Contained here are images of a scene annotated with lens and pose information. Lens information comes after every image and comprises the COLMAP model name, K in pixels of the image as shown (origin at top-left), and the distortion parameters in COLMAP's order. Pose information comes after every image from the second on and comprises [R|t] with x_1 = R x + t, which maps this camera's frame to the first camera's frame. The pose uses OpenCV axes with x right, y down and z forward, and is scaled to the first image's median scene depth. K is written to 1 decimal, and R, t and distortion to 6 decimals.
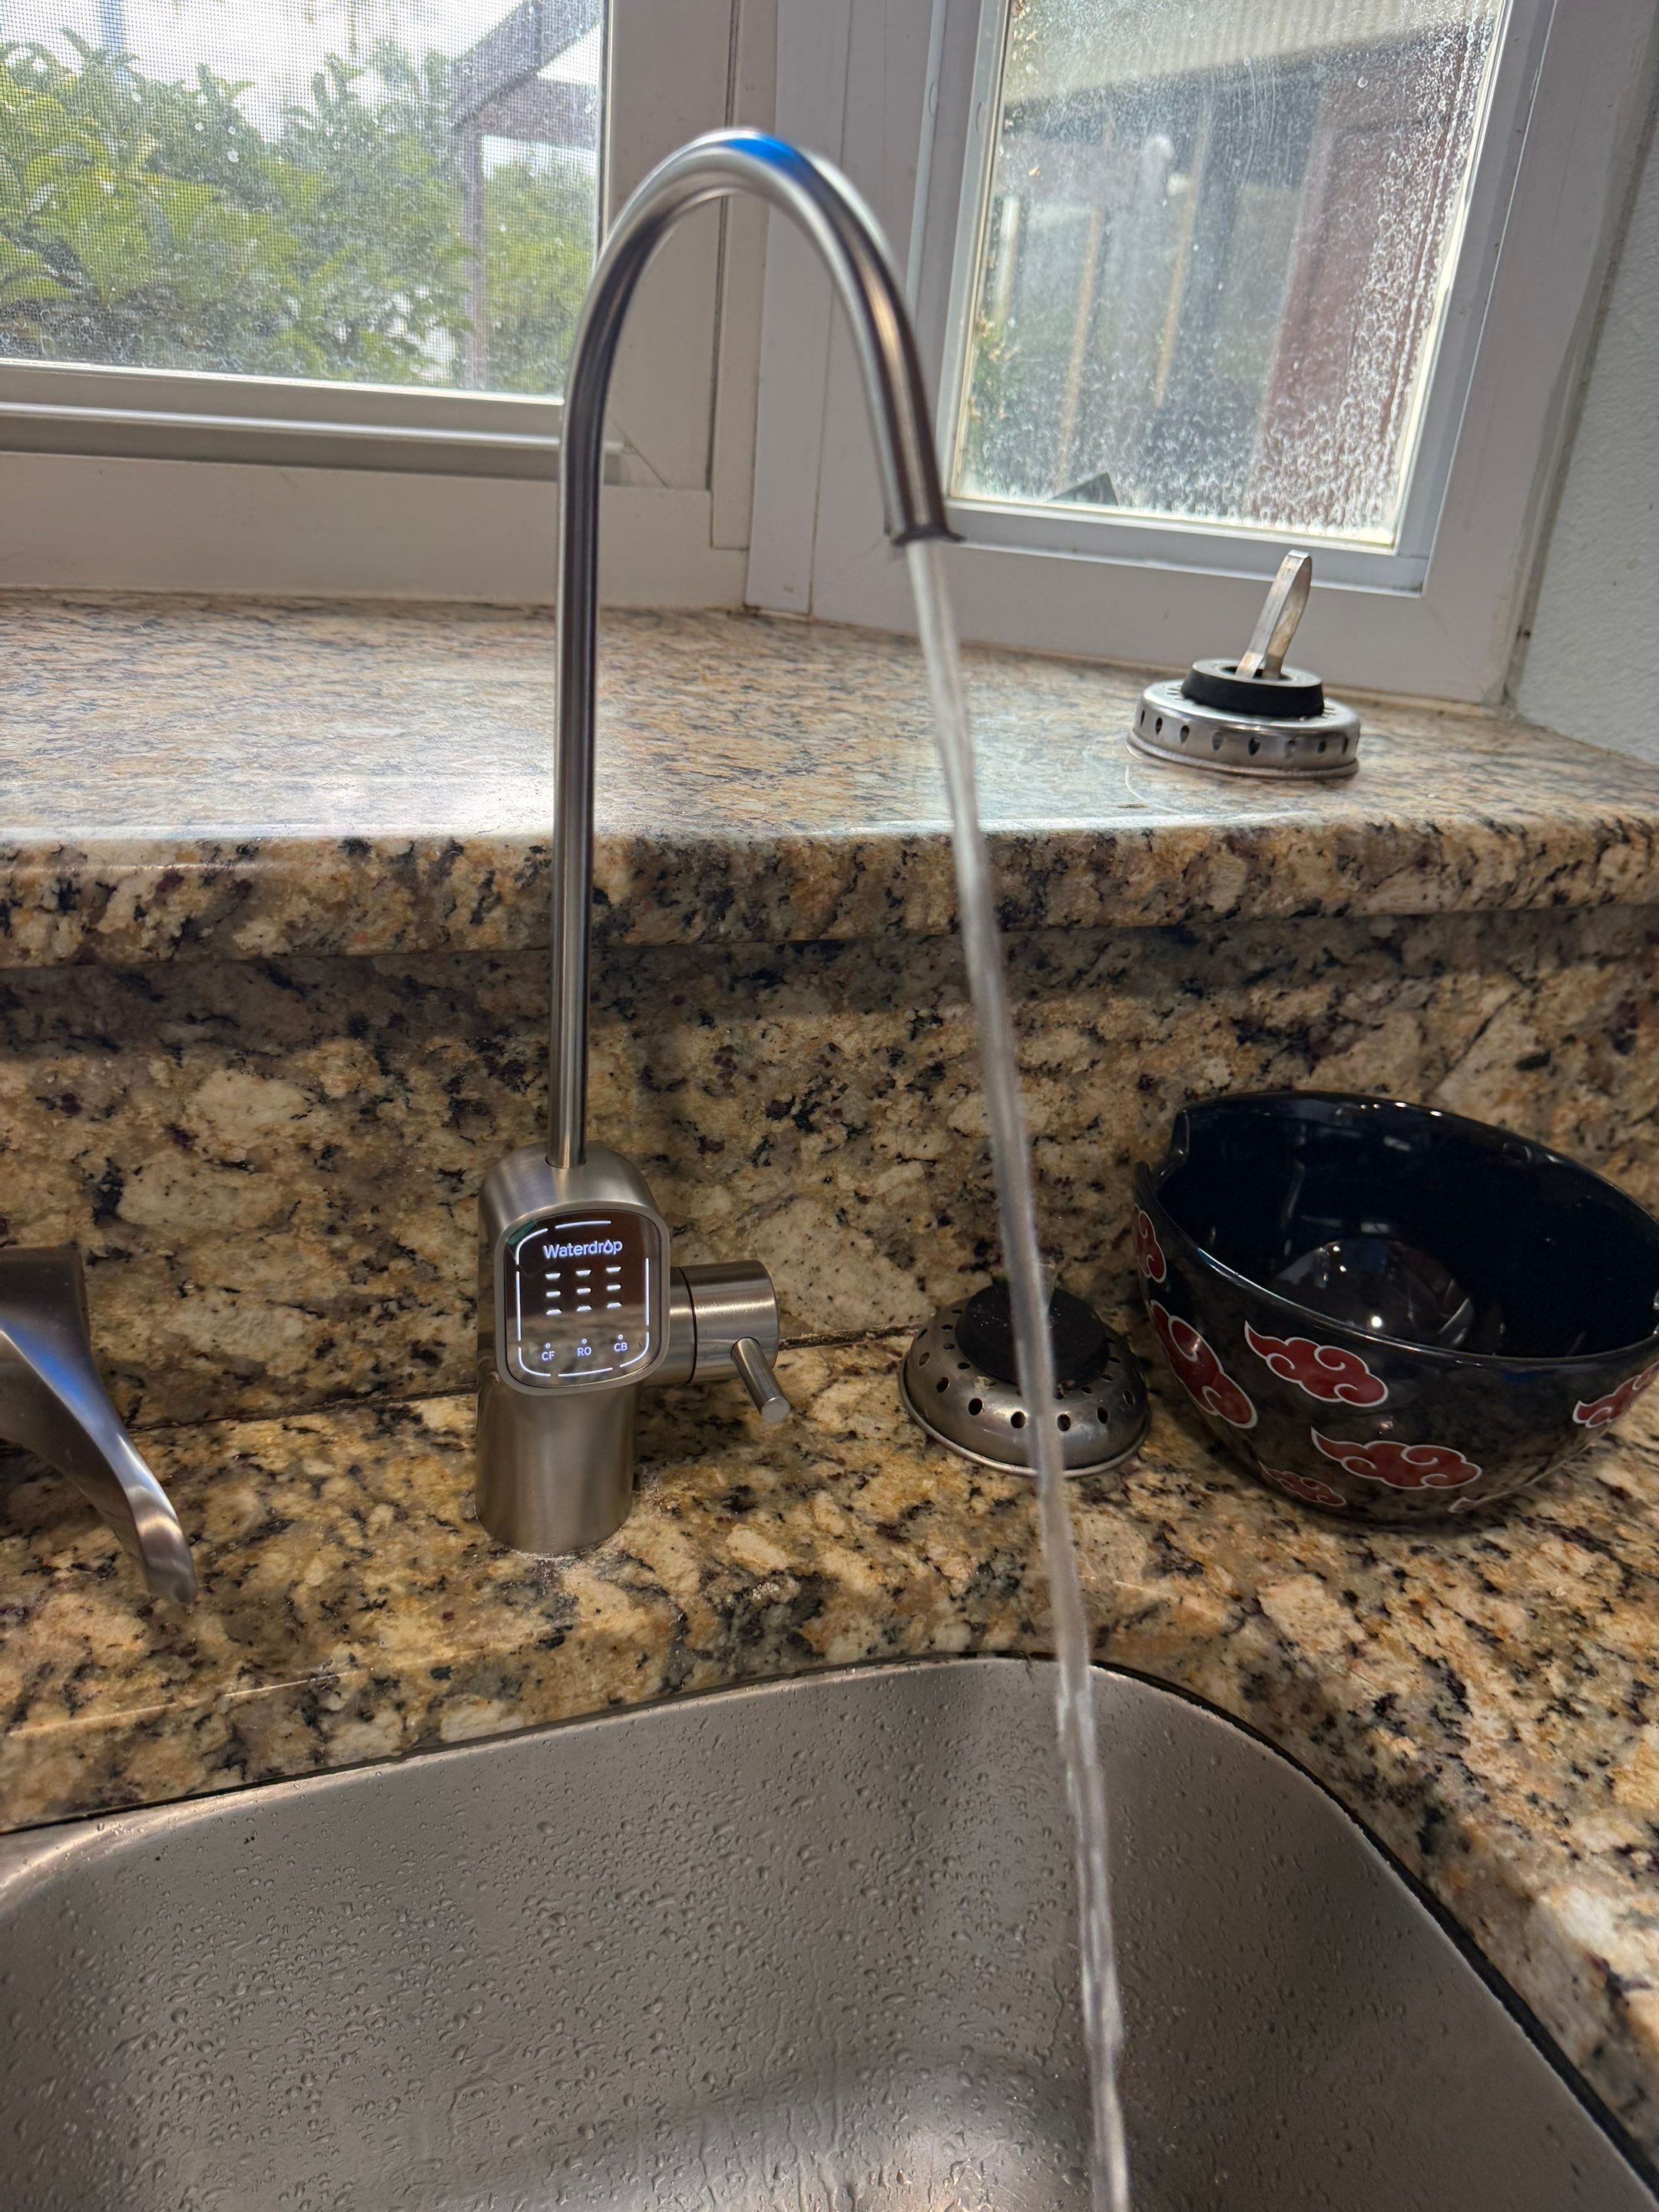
lens RADIAL K [[1583.2, 0, 816.8], [0, 1583.2, 1113.8], [0, 0, 1]] dist [0.063243, -0.002813]
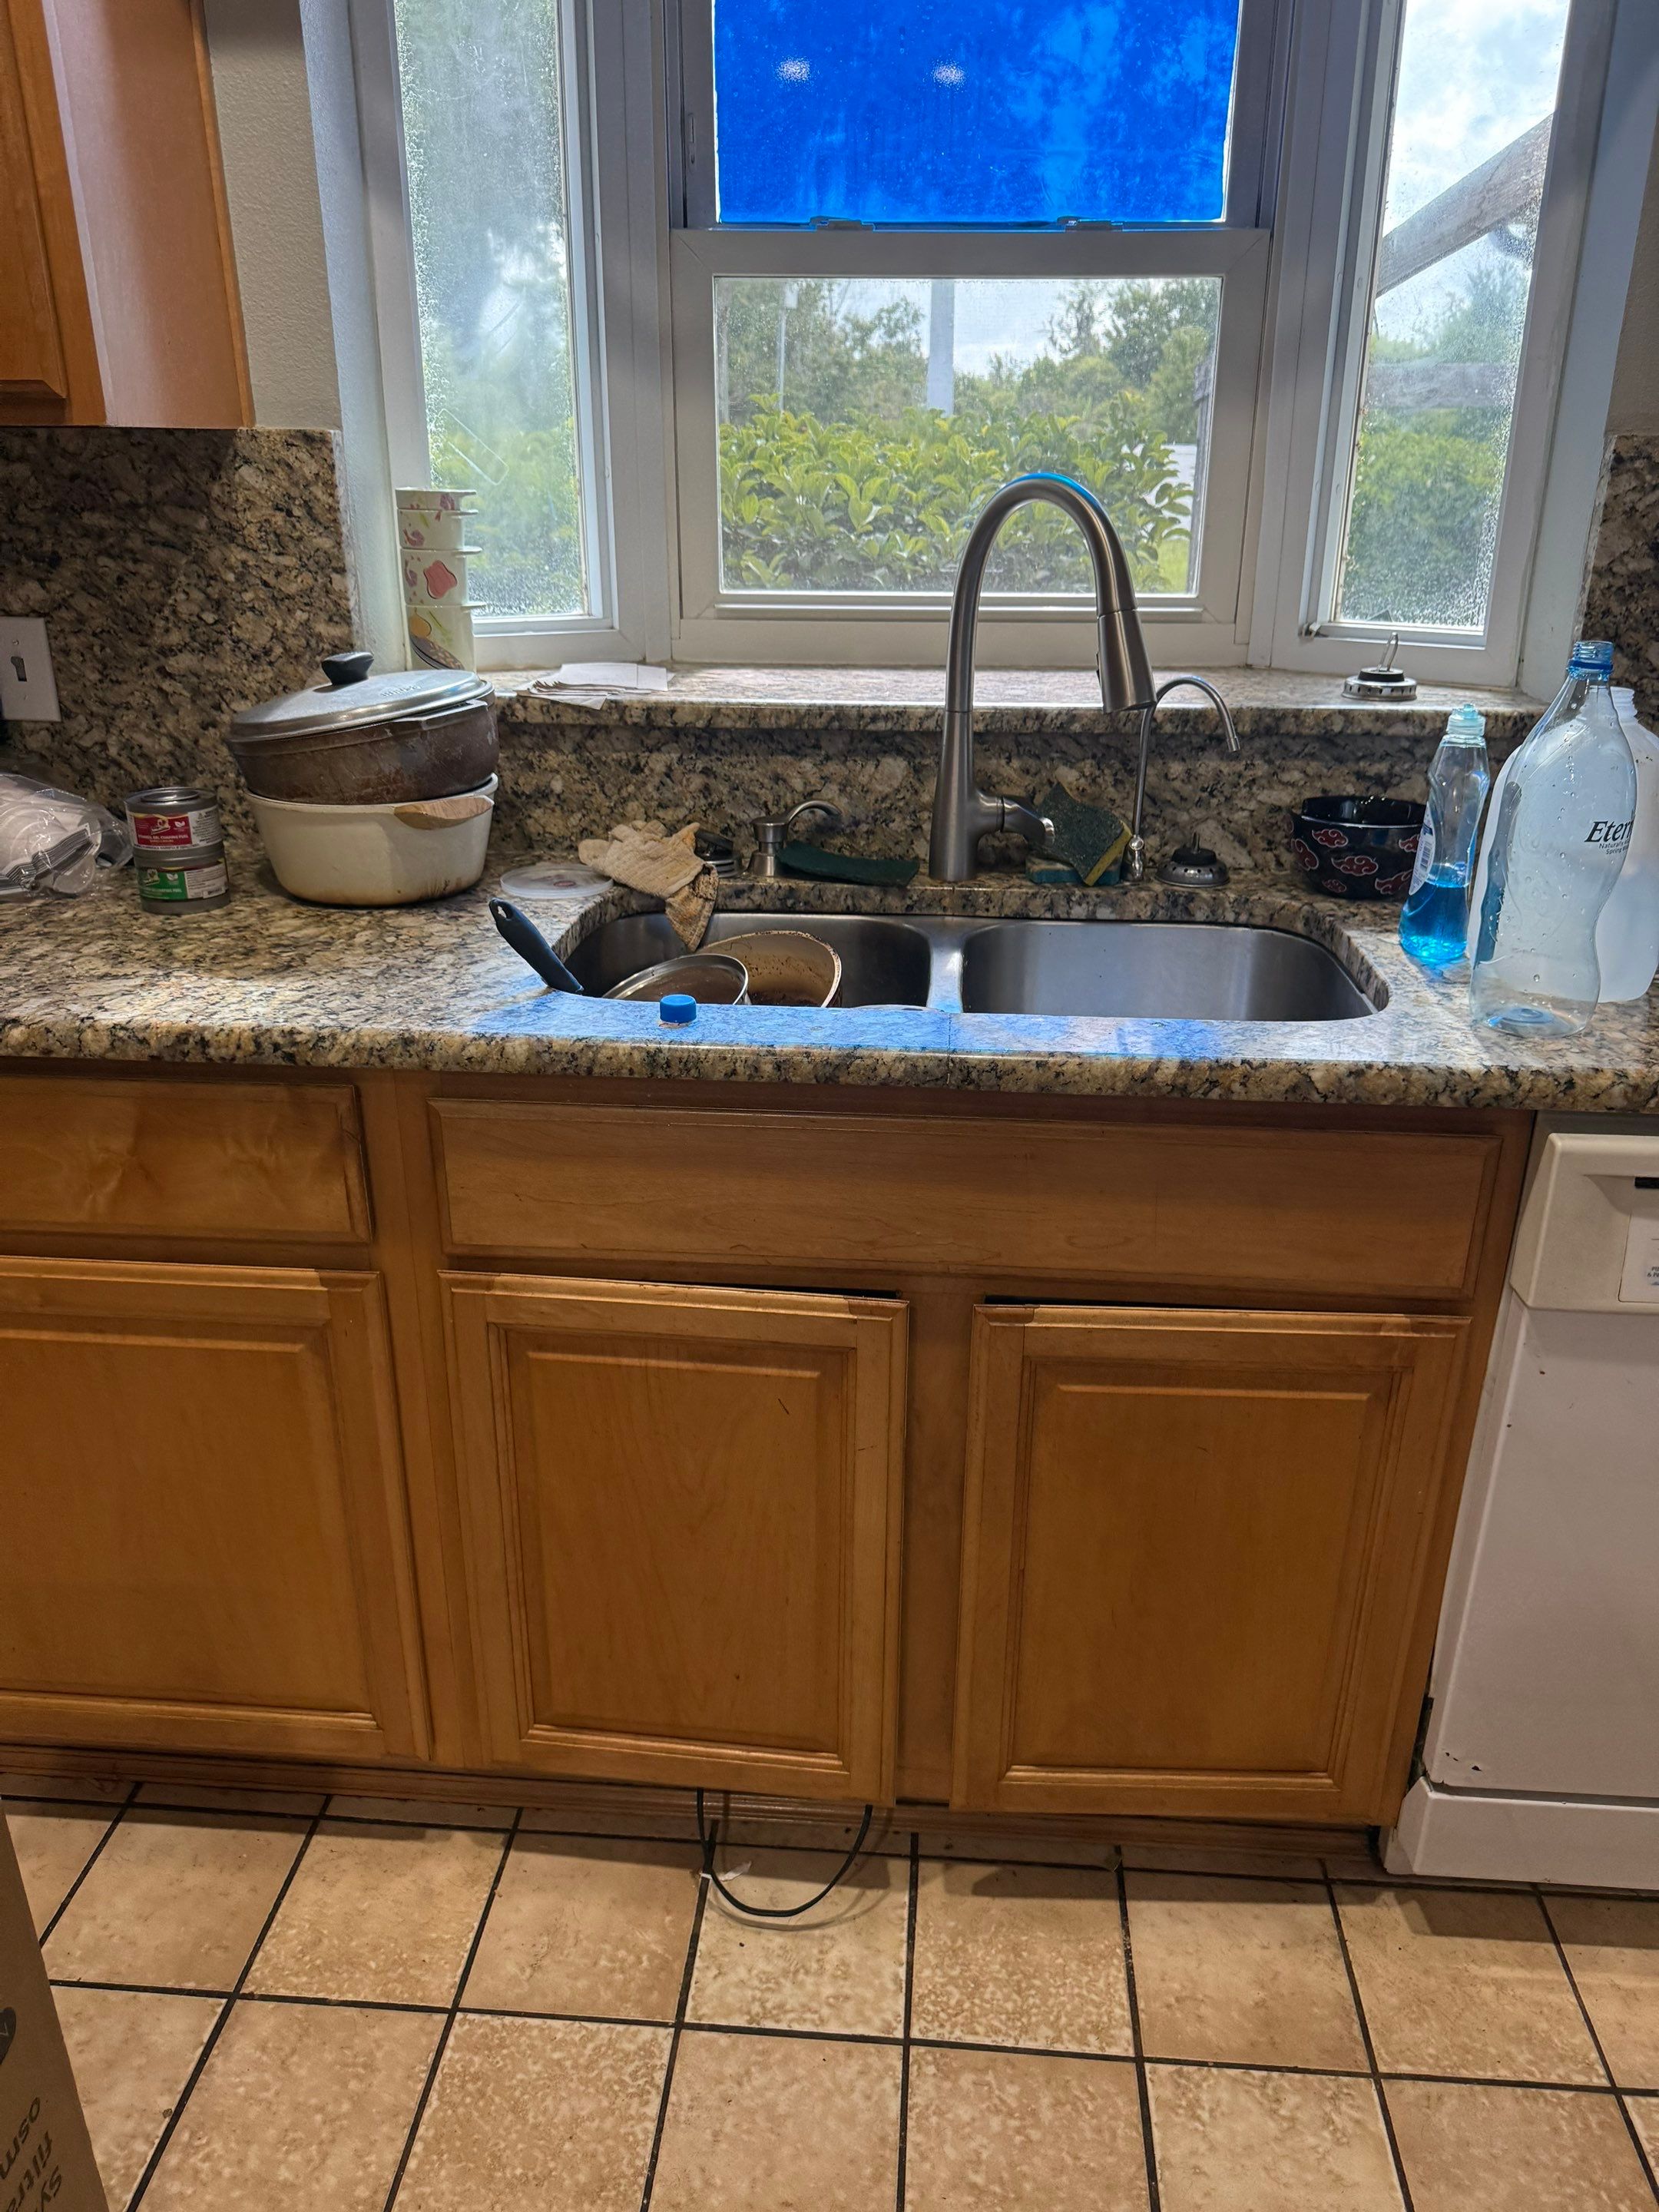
lens RADIAL K [[1583.2, 0, 828.7], [0, 1583.2, 1100.6], [0, 0, 1]] dist [0.063243, -0.002813]
pose [[0.906252, 0.078836, -0.415321, 0.755154], [-0.117382, 0.990751, -0.068070, 1.035616], [0.406114, 0.110439, 0.907125, -2.529735]]
